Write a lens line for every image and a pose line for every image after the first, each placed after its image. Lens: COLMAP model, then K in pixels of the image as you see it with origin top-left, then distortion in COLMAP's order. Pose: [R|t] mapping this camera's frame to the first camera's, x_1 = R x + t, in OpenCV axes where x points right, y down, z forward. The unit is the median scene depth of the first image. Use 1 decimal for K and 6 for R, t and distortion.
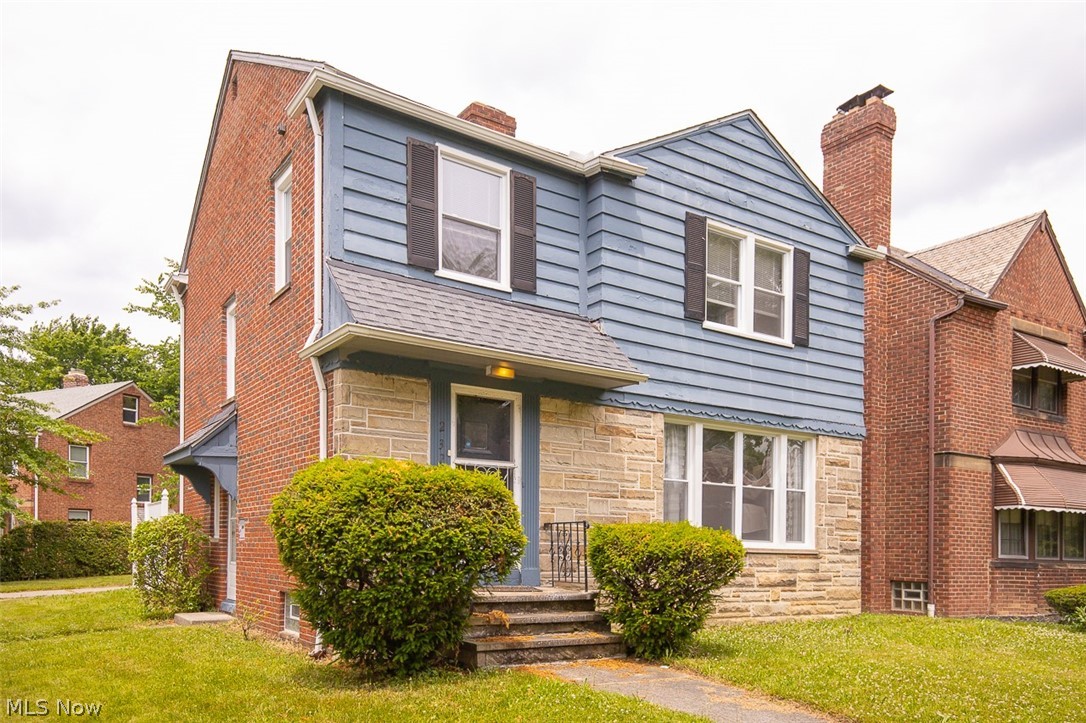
lens RADIAL K [[794.1, 0, 543.0], [0, 794.1, 384.7], [0, 0, 1]] dist [0.046209, -0.001944]
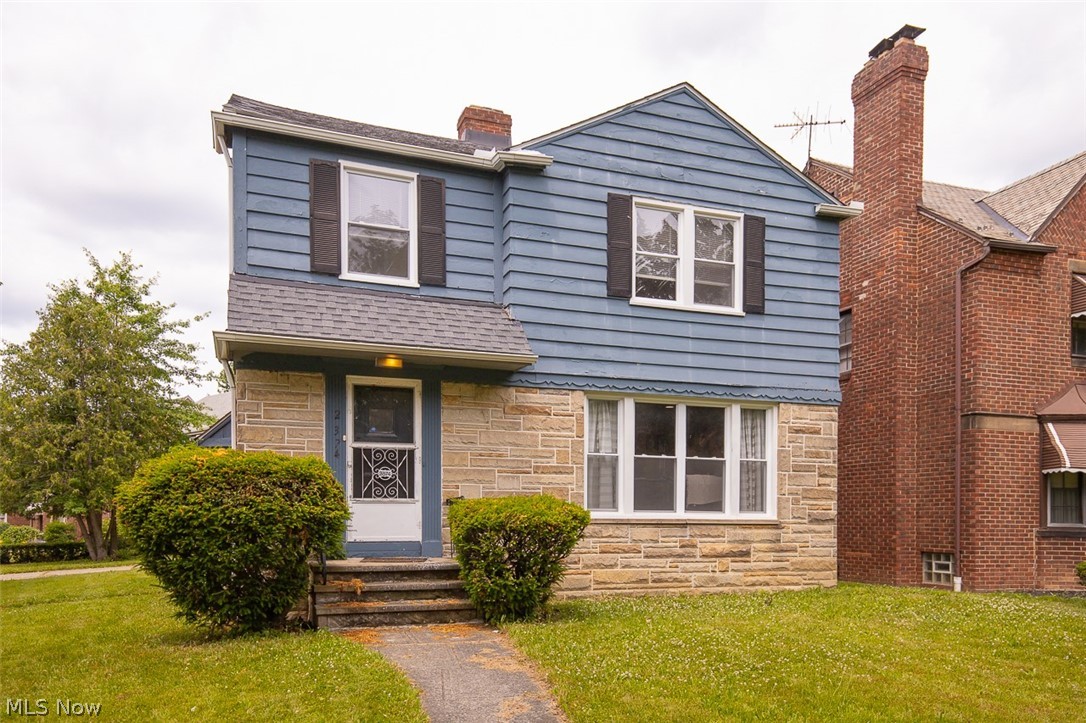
lens RADIAL K [[782.7, 0, 543.0], [0, 782.7, 361.5], [0, 0, 1]] dist [0.043985, 0.001738]
pose [[0.971723, -0.060044, -0.228361, 0.318352], [0.059733, 0.998180, -0.008280, 0.003519], [0.228443, -0.005595, 0.973541, -0.005688]]
